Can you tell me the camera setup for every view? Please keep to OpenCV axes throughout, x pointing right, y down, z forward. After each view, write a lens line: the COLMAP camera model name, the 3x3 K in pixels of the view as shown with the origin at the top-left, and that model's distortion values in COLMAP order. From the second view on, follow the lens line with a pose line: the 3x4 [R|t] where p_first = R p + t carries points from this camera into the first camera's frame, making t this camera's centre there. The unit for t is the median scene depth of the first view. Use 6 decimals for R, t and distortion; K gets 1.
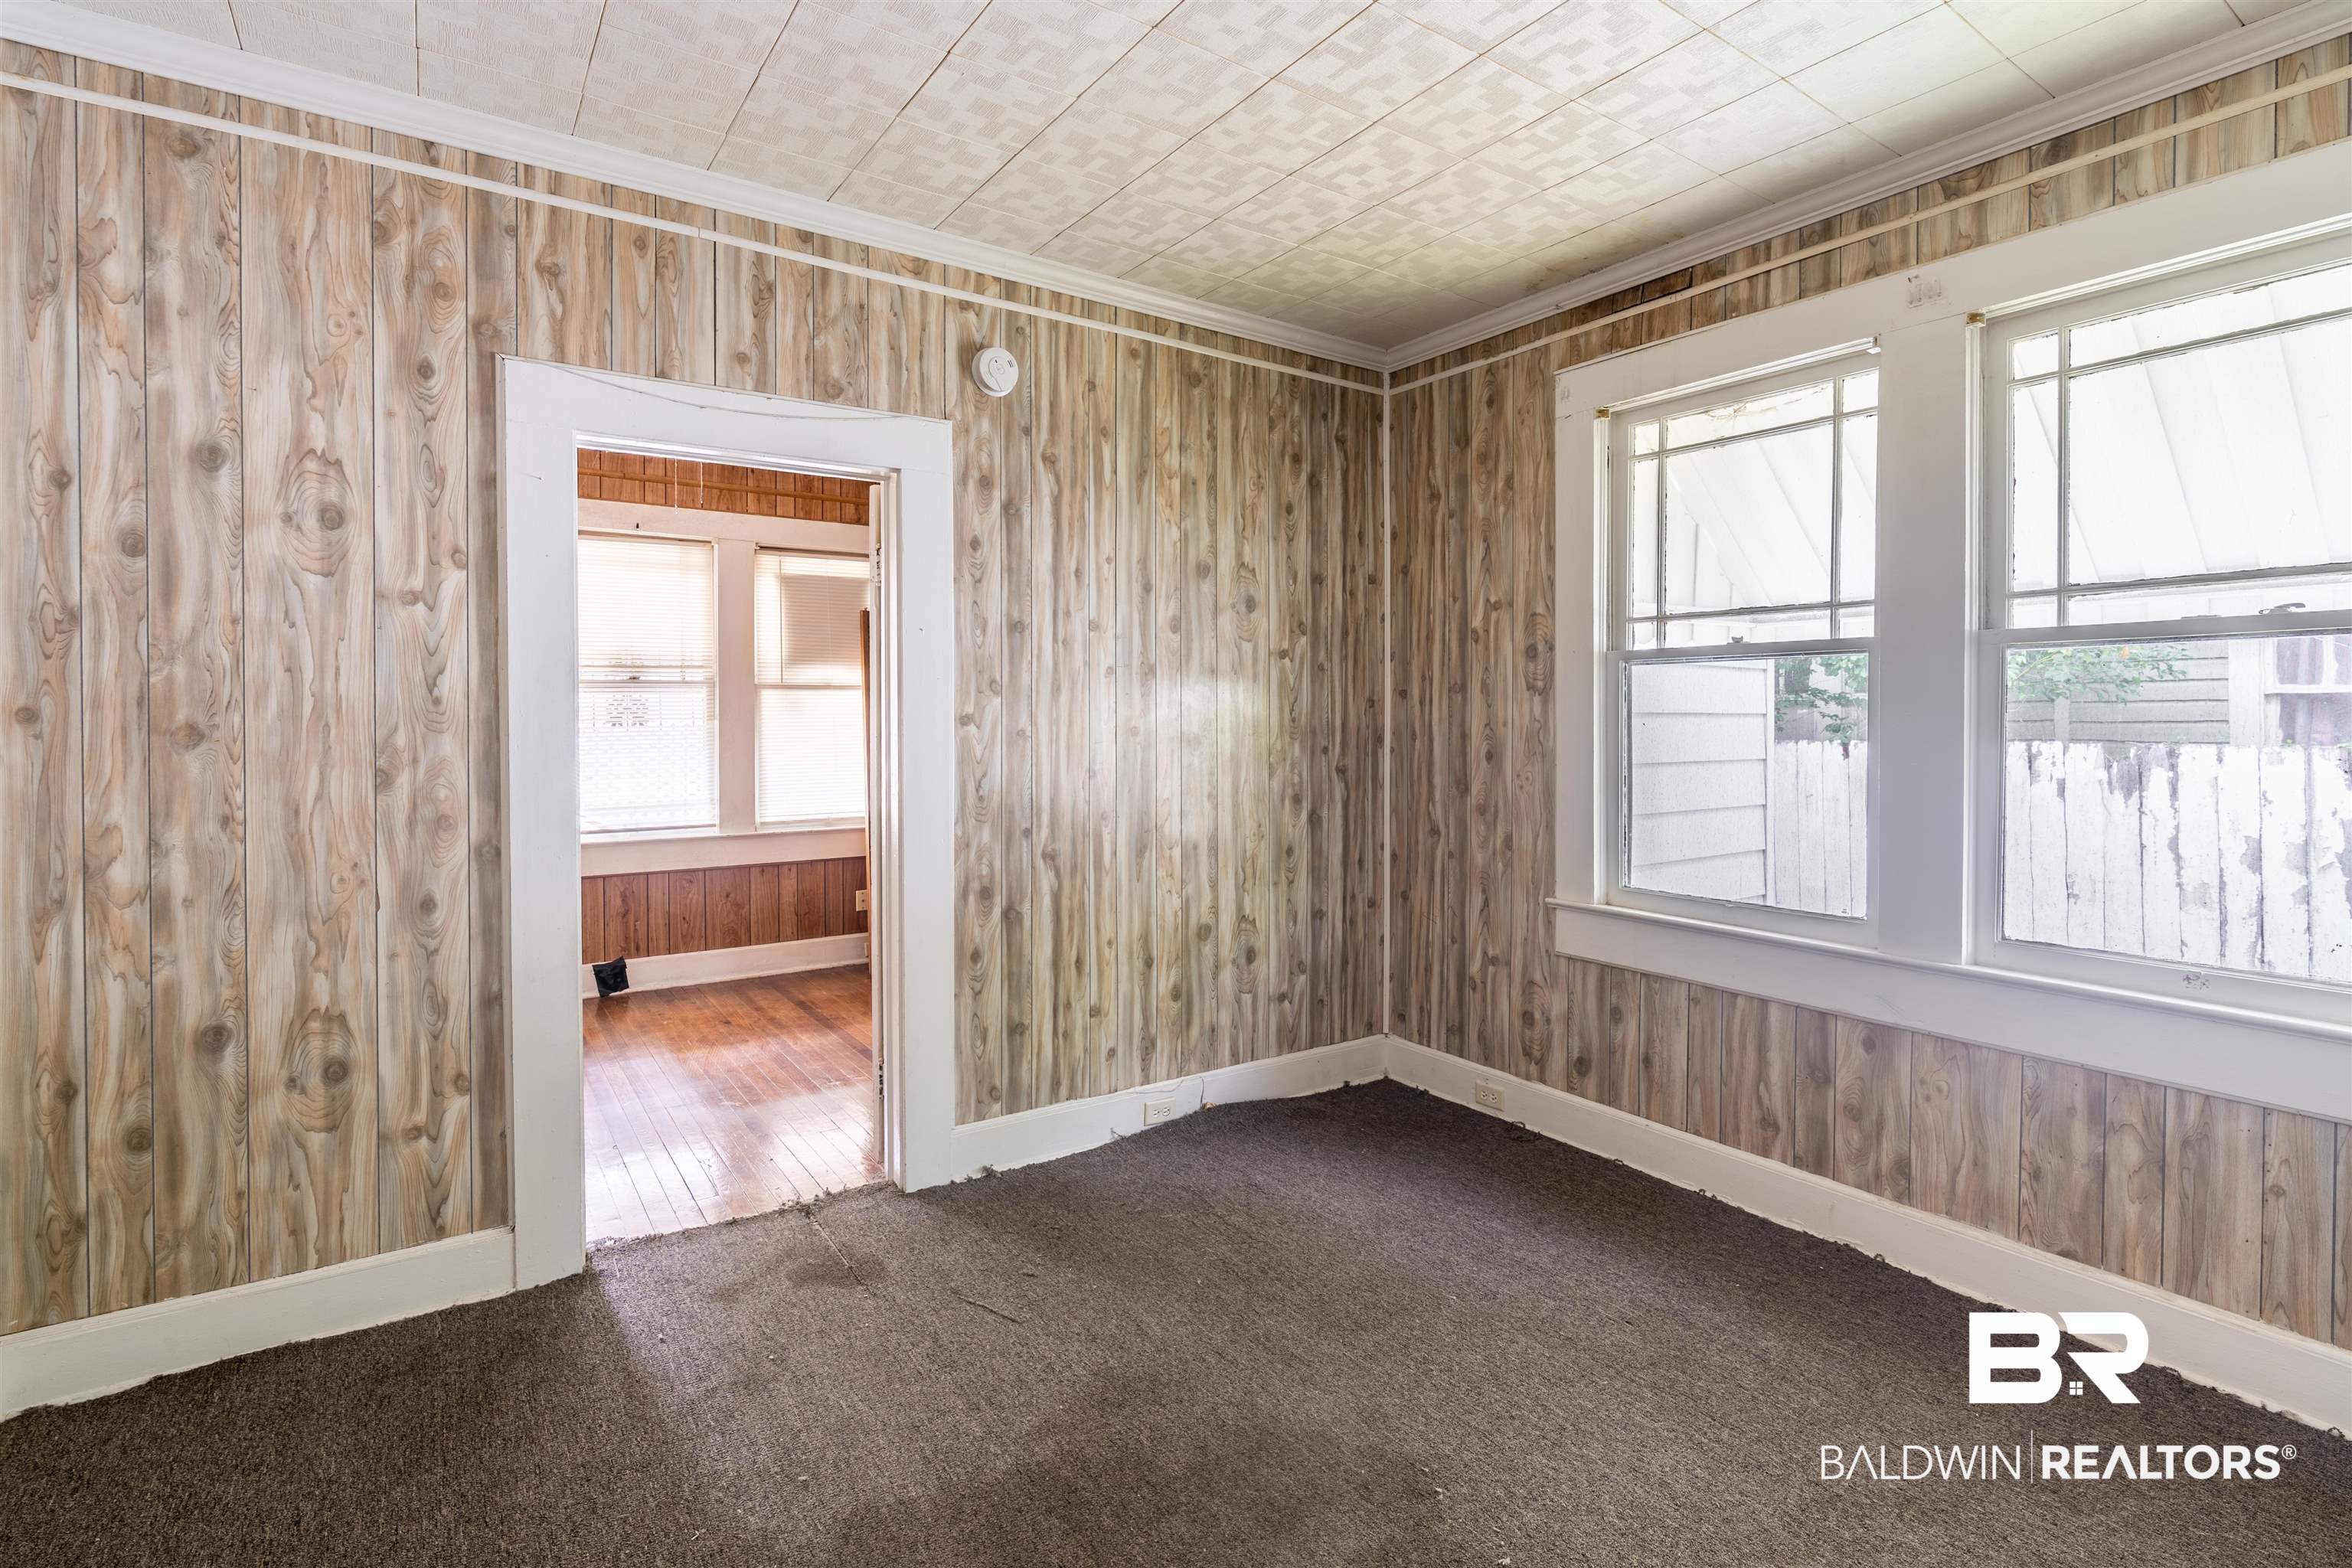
lens RADIAL K [[1120.4, 0, 1180.5], [0, 1120.4, 730.4], [0, 0, 1]] dist [-0.005829, 0.001162]
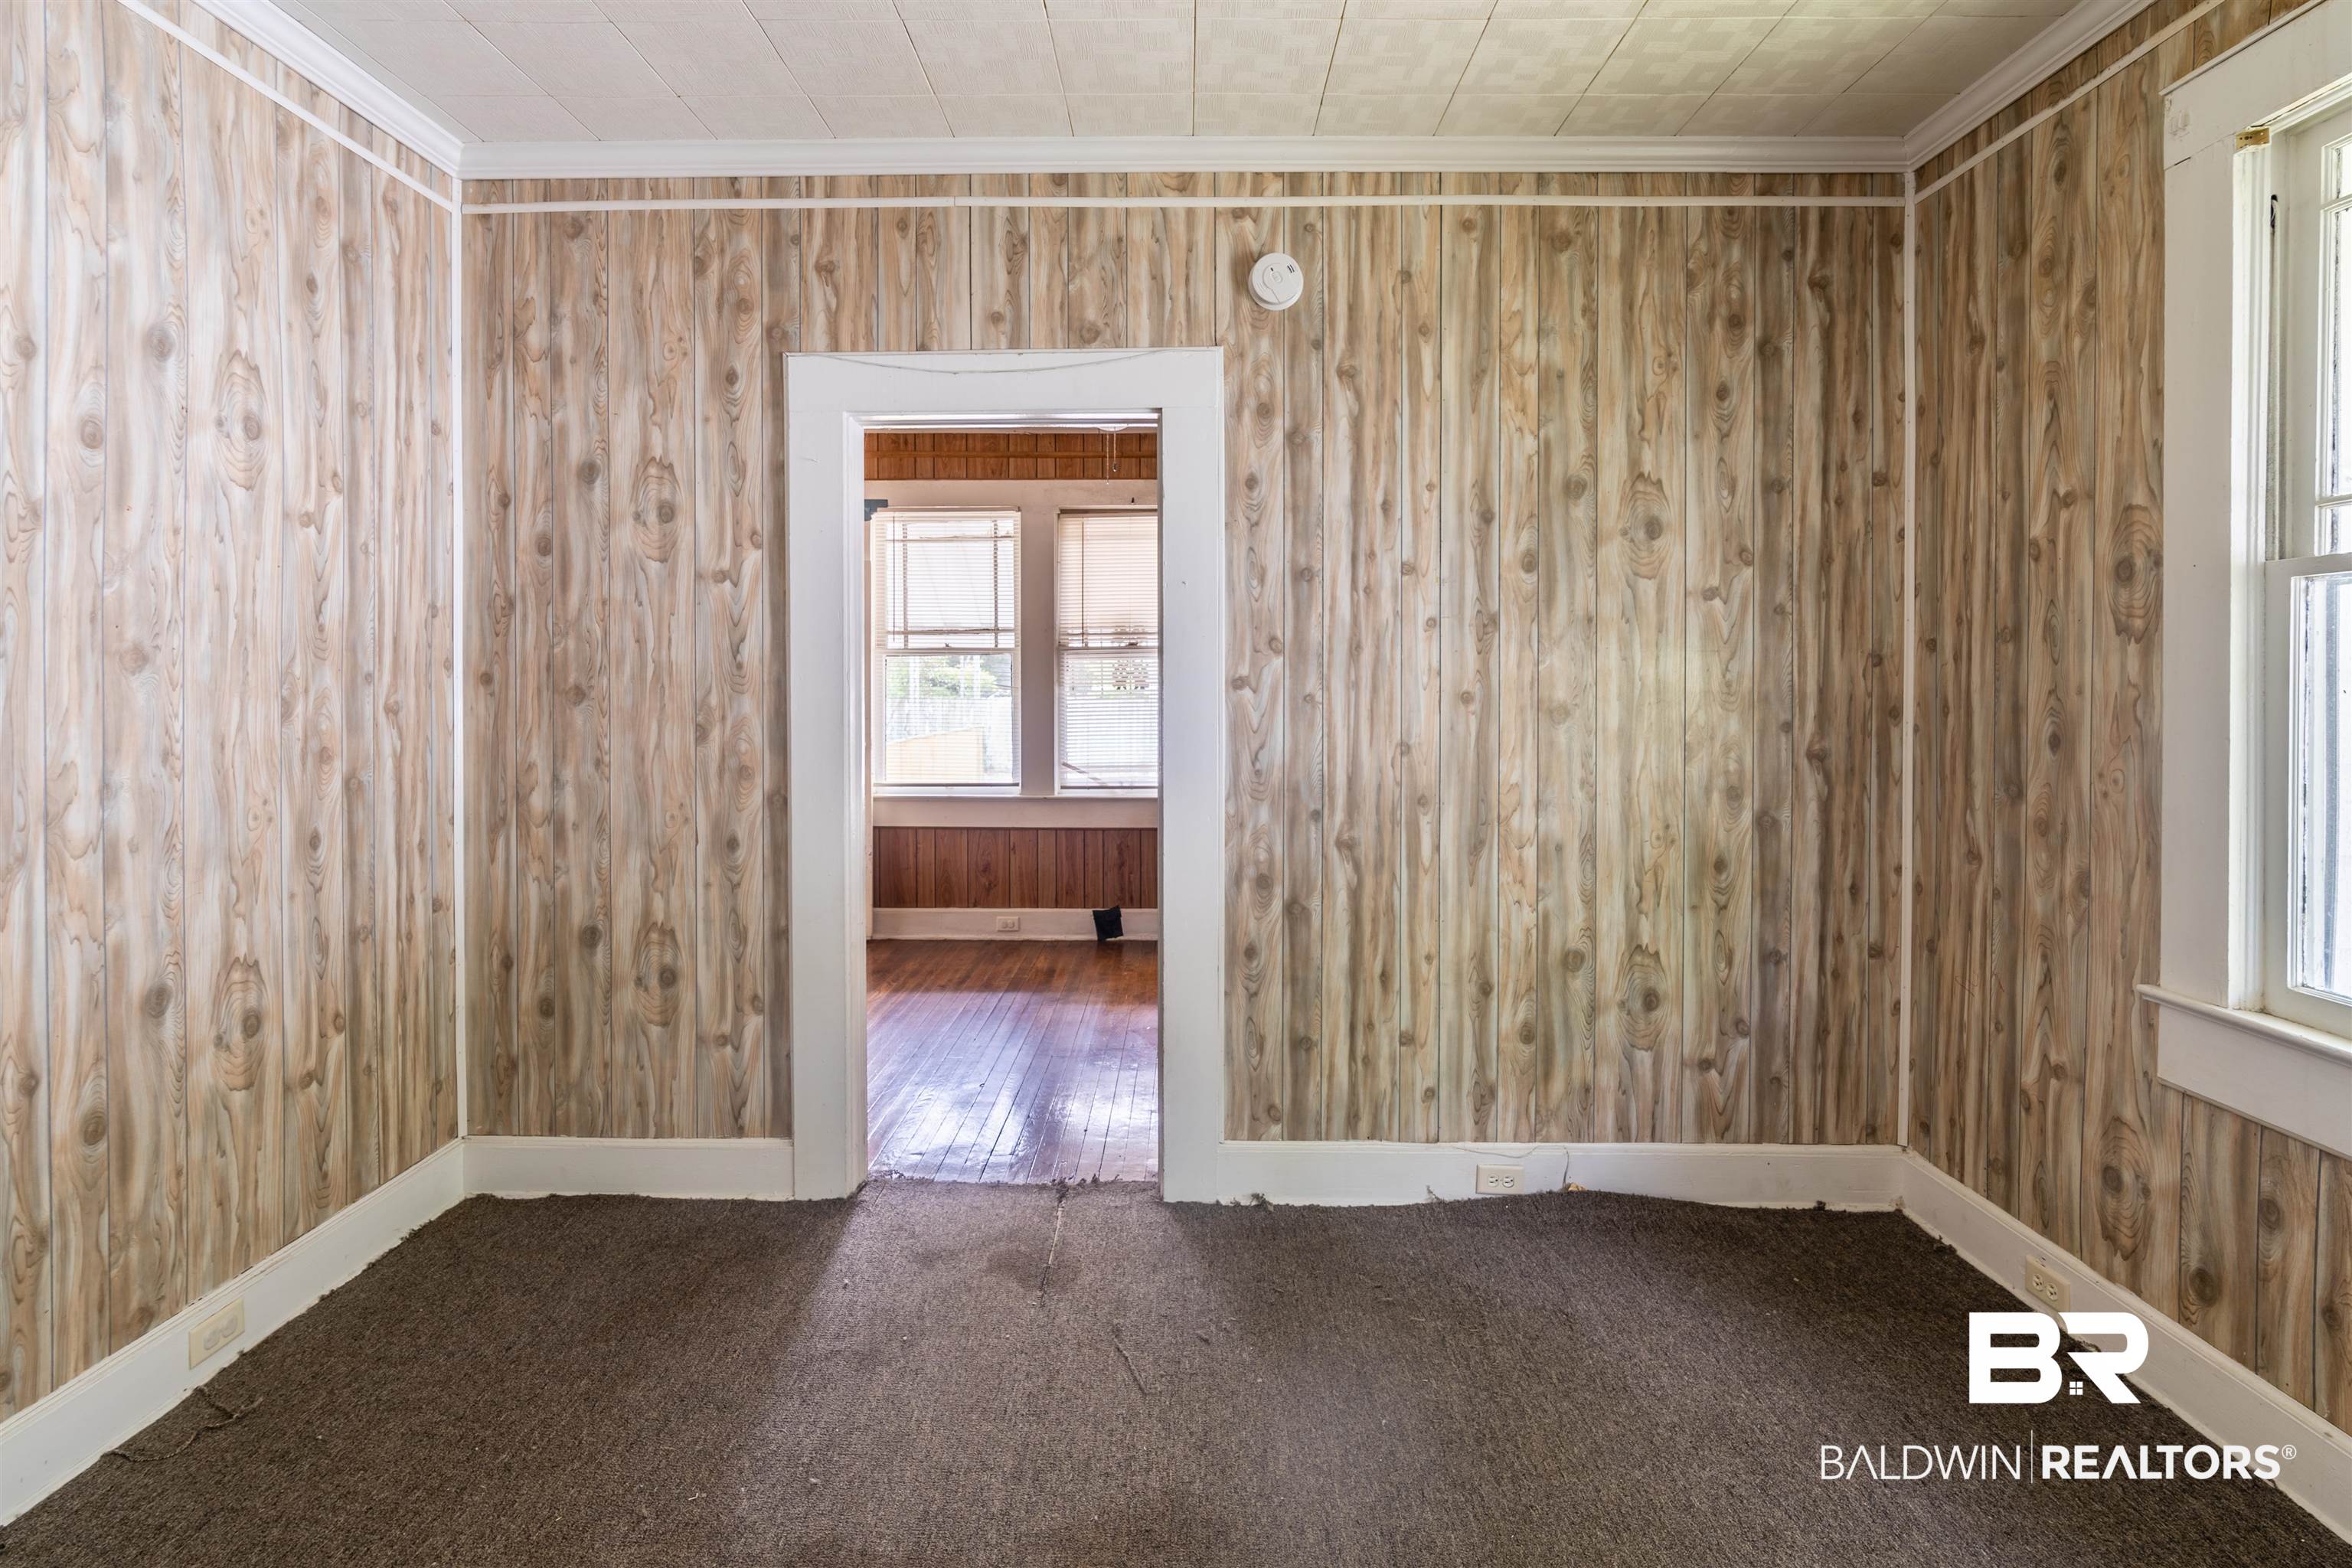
lens RADIAL K [[1131.4, 0, 1171.2], [0, 1131.4, 696.7], [0, 0, 1]] dist [-0.009126, 0.001625]
pose [[0.815716, 0.007185, -0.578409, 0.275563], [-0.006842, 0.999973, 0.002773, -0.000736], [0.578413, 0.001695, 0.815742, 0.238428]]
